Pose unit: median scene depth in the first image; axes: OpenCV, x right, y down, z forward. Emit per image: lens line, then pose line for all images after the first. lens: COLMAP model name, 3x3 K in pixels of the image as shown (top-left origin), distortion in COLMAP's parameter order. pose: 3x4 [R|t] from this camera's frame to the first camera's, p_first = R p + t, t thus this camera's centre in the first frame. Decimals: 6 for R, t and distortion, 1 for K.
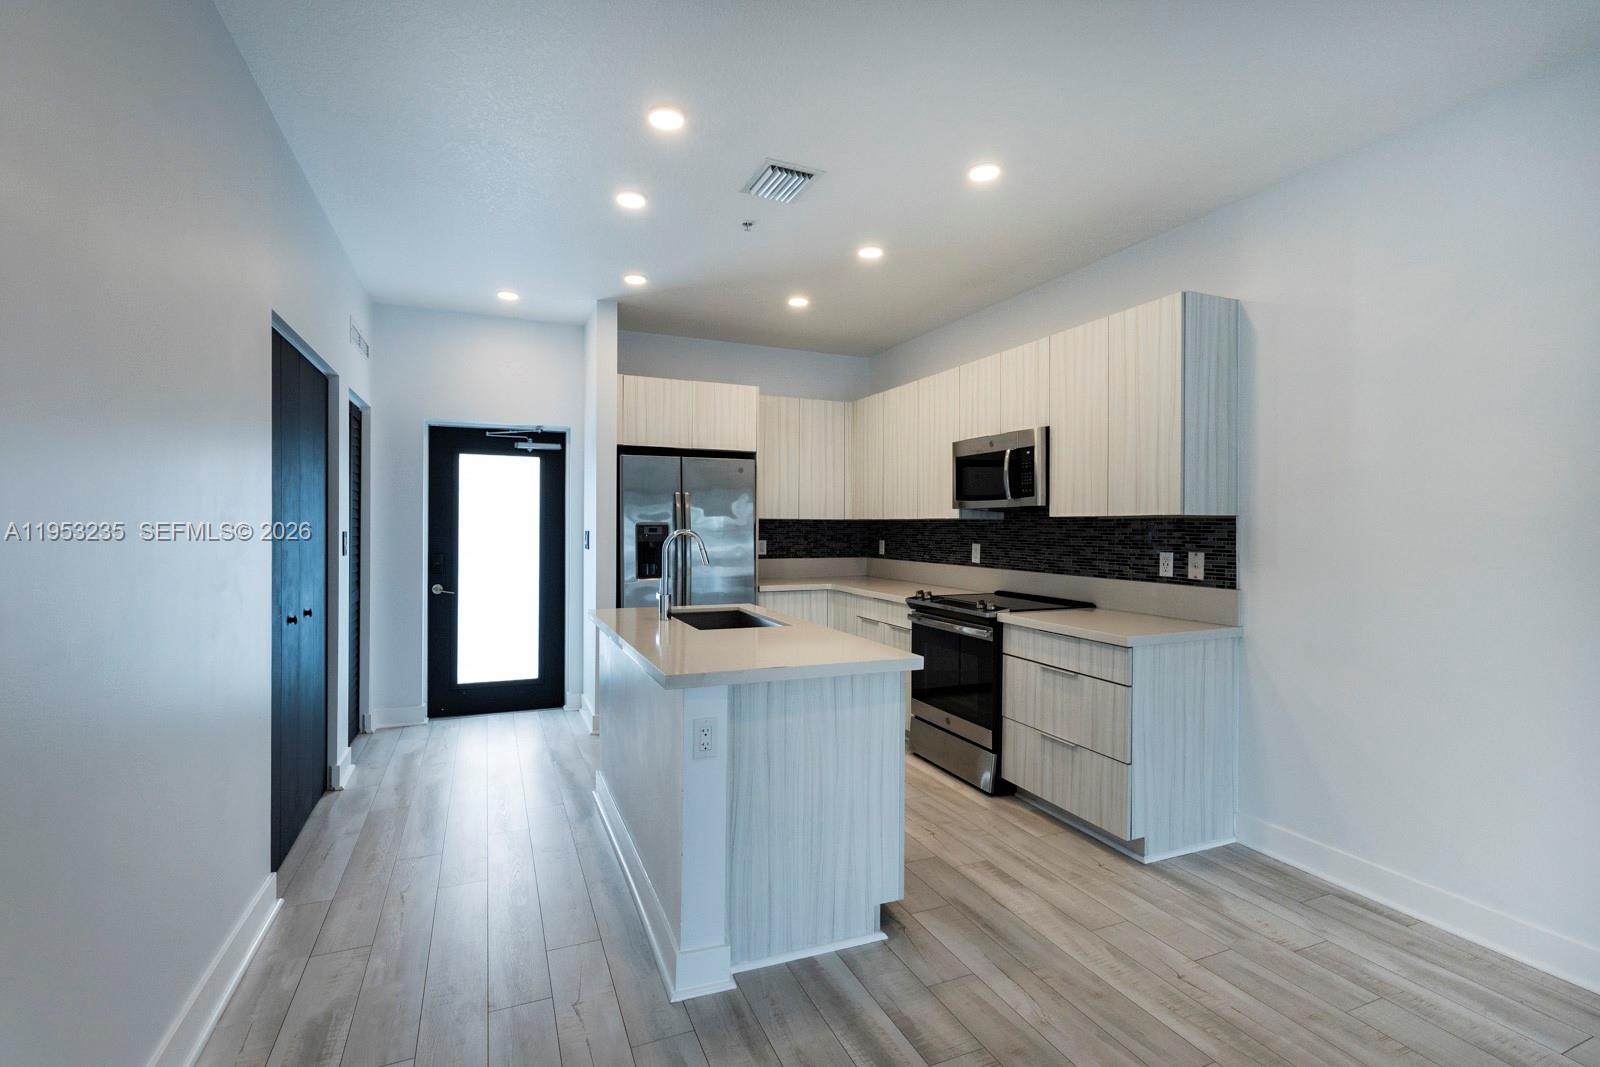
lens RADIAL K [[732.5, 0, 780.6], [0, 732.5, 532.6], [0, 0, 1]] dist [0.014665, 0.001250]
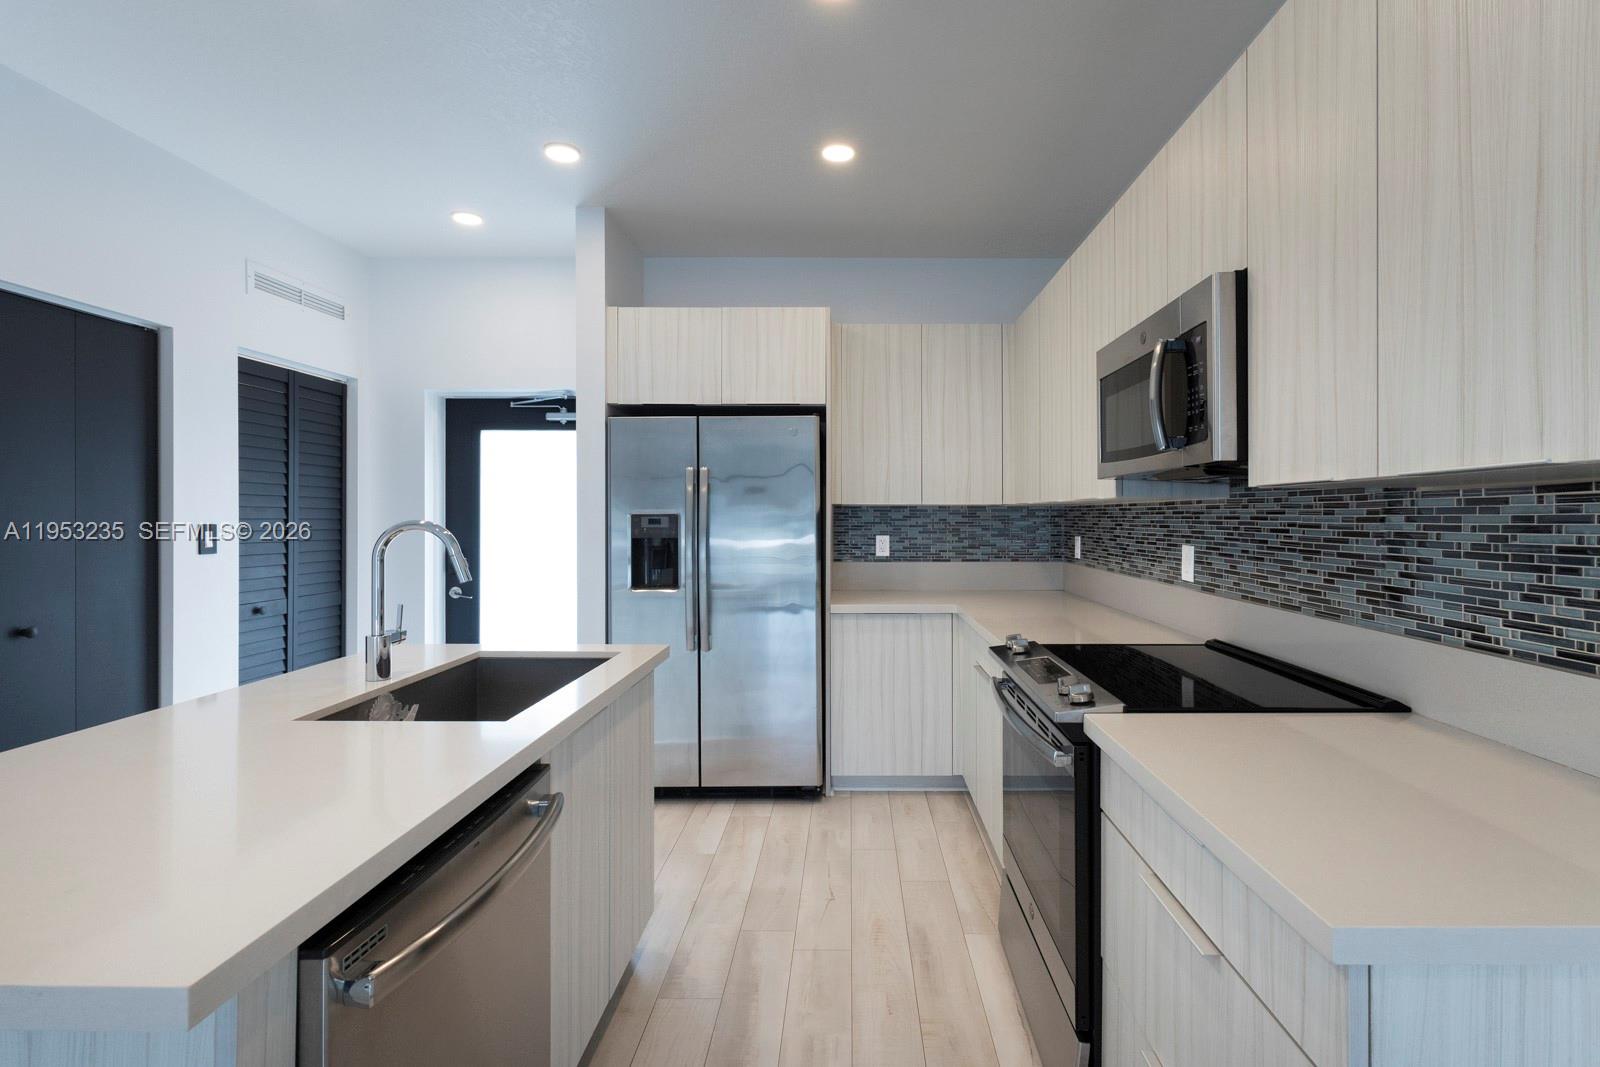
lens RADIAL K [[732.5, 0, 804.7], [0, 732.5, 517.3], [0, 0, 1]] dist [0.014665, 0.001250]
pose [[0.904669, -0.005222, -0.426084, 0.271186], [0.001339, 0.999955, -0.009413, -0.000817], [0.426114, 0.007945, 0.904635, 0.442855]]
